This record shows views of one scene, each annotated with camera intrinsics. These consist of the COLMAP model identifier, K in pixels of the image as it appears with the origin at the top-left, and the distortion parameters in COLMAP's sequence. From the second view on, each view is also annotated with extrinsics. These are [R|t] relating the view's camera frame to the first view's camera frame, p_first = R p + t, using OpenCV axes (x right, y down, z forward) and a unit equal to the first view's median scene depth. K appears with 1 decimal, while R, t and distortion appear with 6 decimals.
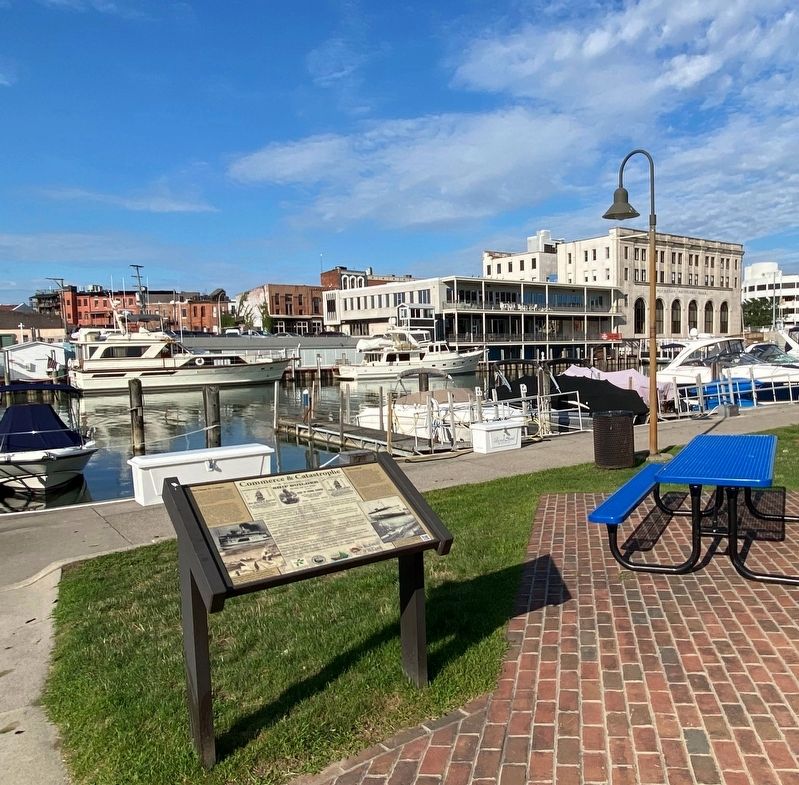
lens RADIAL K [[550.1, 0, 402.2], [0, 550.1, 394.4], [0, 0, 1]] dist [0.114367, 0.002663]
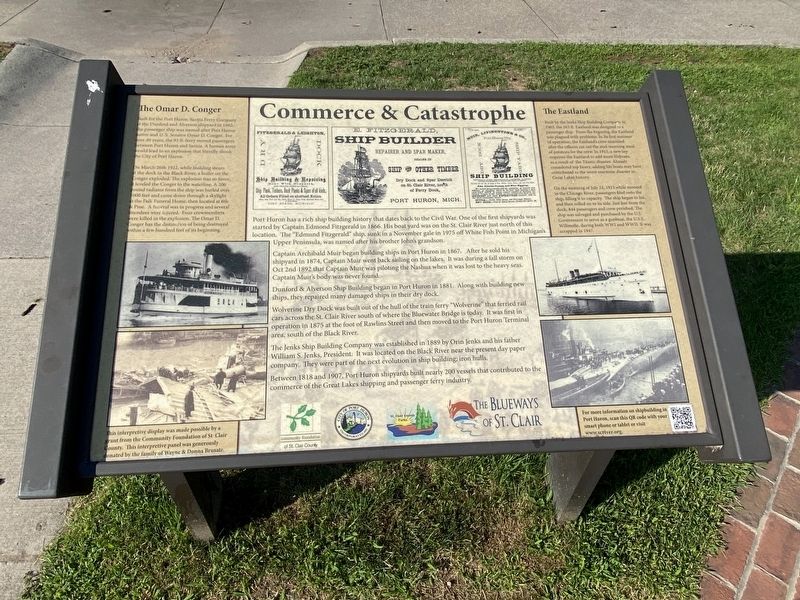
lens RADIAL K [[498.7, 0, 404.6], [0, 498.7, 307.3], [0, 0, 1]] dist [0.045236, -0.000987]
pose [[0.890566, 0.364213, -0.272472, -0.051102], [-0.092092, 0.731003, 0.676131, 0.011120], [0.445434, -0.577047, 0.684548, 0.751003]]
